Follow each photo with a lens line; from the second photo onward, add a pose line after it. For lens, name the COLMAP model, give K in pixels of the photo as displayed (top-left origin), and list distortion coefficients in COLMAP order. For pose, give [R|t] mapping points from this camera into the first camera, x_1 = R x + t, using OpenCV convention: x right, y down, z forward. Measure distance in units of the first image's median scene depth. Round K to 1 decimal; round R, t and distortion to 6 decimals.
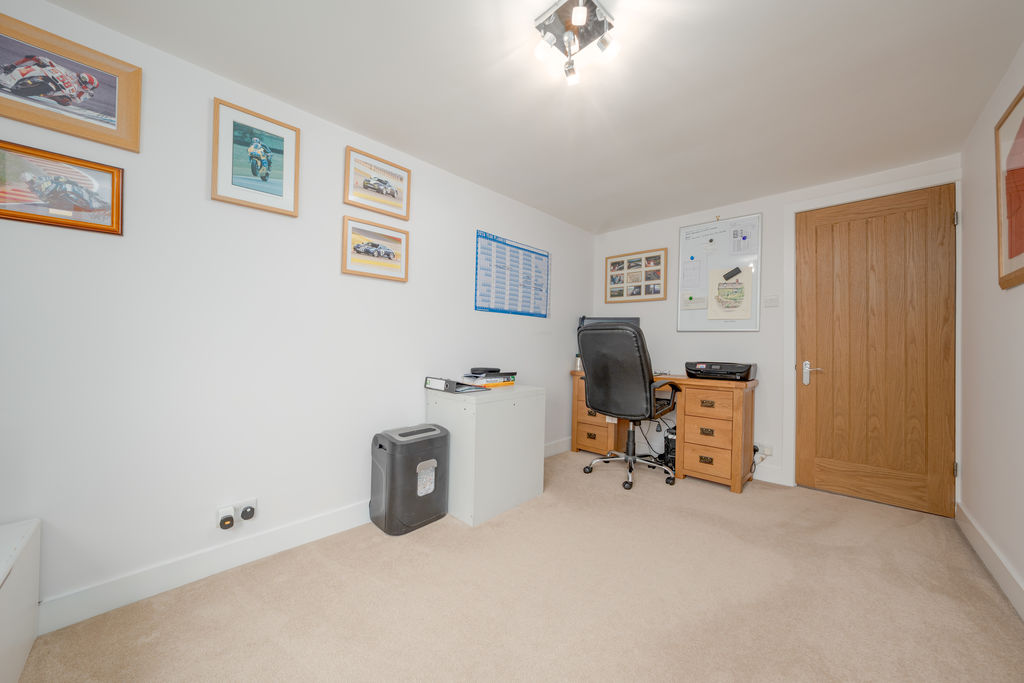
lens RADIAL K [[354.8, 0, 510.1], [0, 354.8, 339.7], [0, 0, 1]] dist [-0.000674, 0.000118]
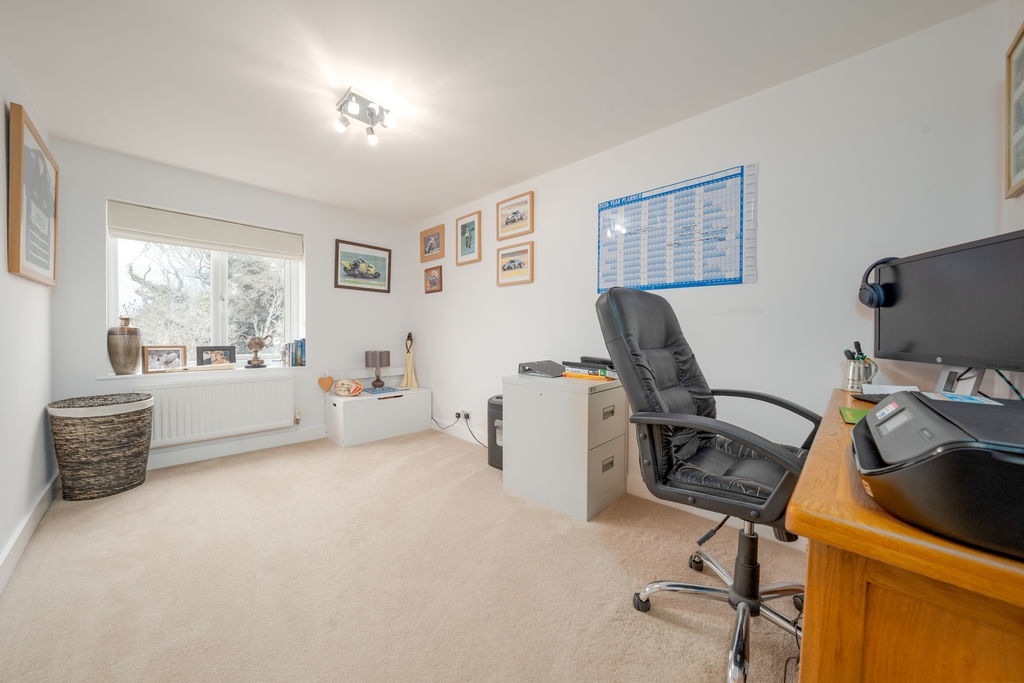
lens RADIAL K [[354.8, 0, 510.2], [0, 354.8, 338.1], [0, 0, 1]] dist [-0.000674, 0.000118]
pose [[0.021664, 0.001694, -0.999764, 0.968244], [0.005121, 0.999985, 0.001805, 0.032610], [0.999752, -0.005158, 0.021655, 0.911695]]
